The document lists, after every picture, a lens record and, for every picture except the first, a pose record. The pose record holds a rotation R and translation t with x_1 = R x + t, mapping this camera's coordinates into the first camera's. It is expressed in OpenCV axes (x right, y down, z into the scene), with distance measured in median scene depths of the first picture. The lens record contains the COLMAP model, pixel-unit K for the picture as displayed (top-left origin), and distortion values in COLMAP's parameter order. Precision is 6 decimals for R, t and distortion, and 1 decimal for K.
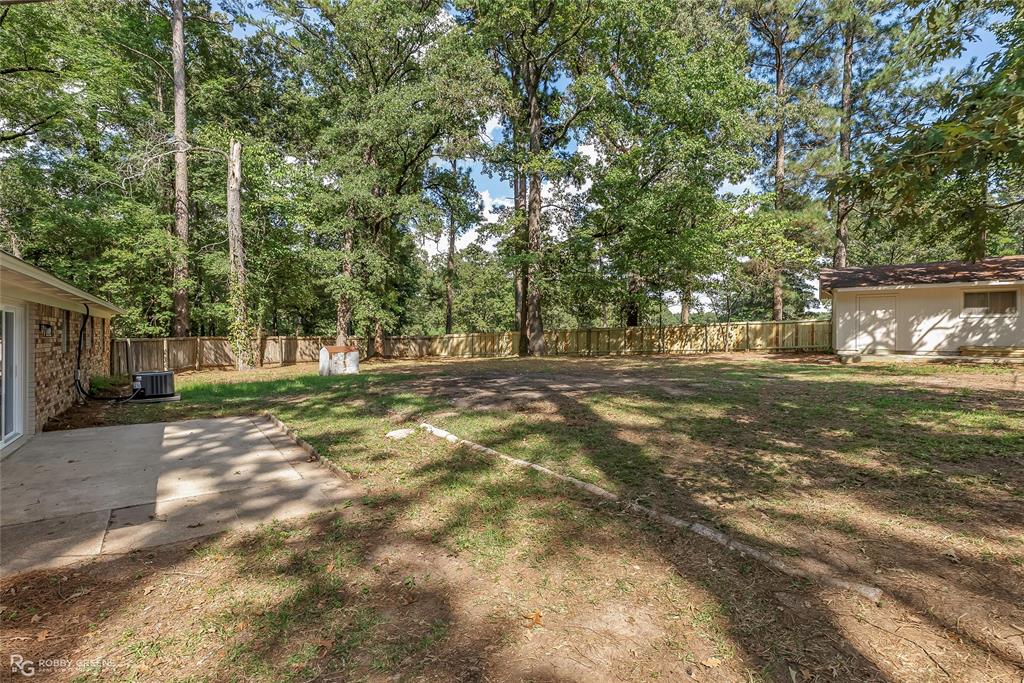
lens RADIAL K [[473.0, 0, 512.0], [0, 473.0, 336.5], [0, 0, 1]] dist [-0.007968, 0.000122]
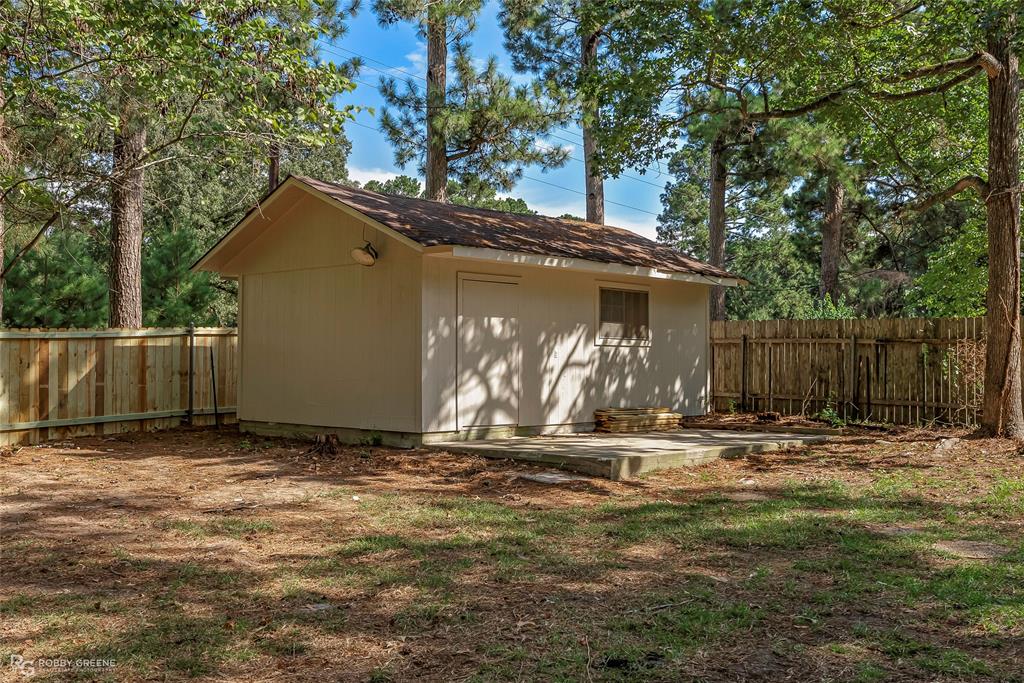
lens RADIAL K [[1024.5, 0, 512.6], [0, 1024.5, 344.3], [0, 0, 1]] dist [-0.007066, 0.000000]
pose [[0.145883, 0.027313, 0.988925, -0.022795], [-0.000471, 0.999621, -0.027539, -0.010586], [-0.989302, 0.003551, 0.145840, 0.881079]]
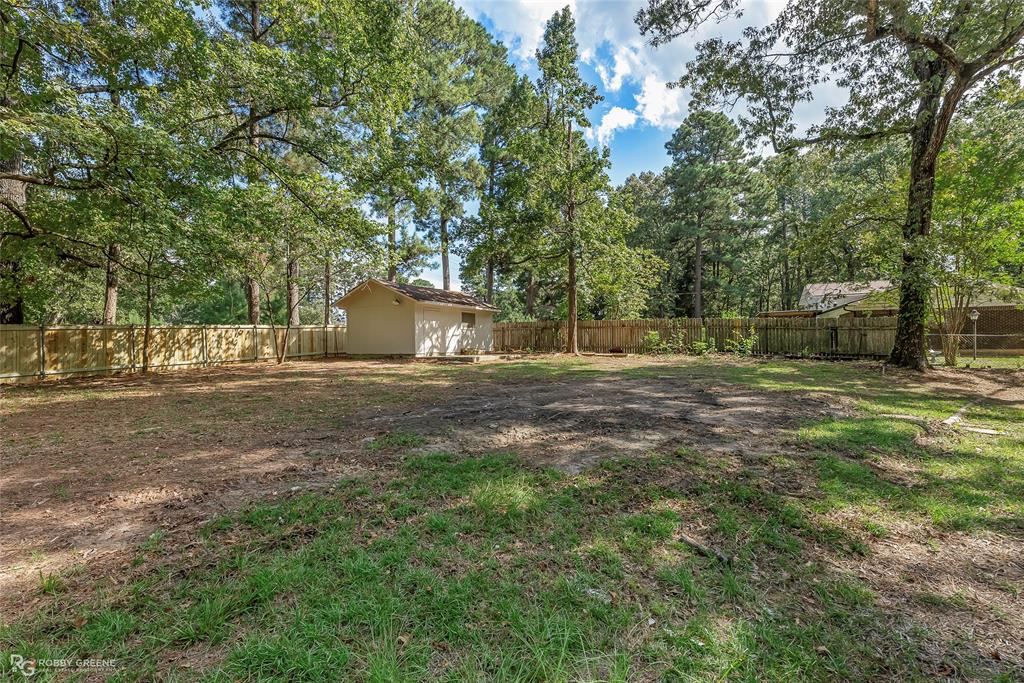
lens RADIAL K [[473.0, 0, 514.6], [0, 473.0, 342.3], [0, 0, 1]] dist [-0.007968, 0.000122]
pose [[-0.116903, 0.015930, 0.993016, -0.524493], [0.016724, 0.999761, -0.014070, 0.025436], [-0.993003, 0.014962, -0.117141, 0.947269]]
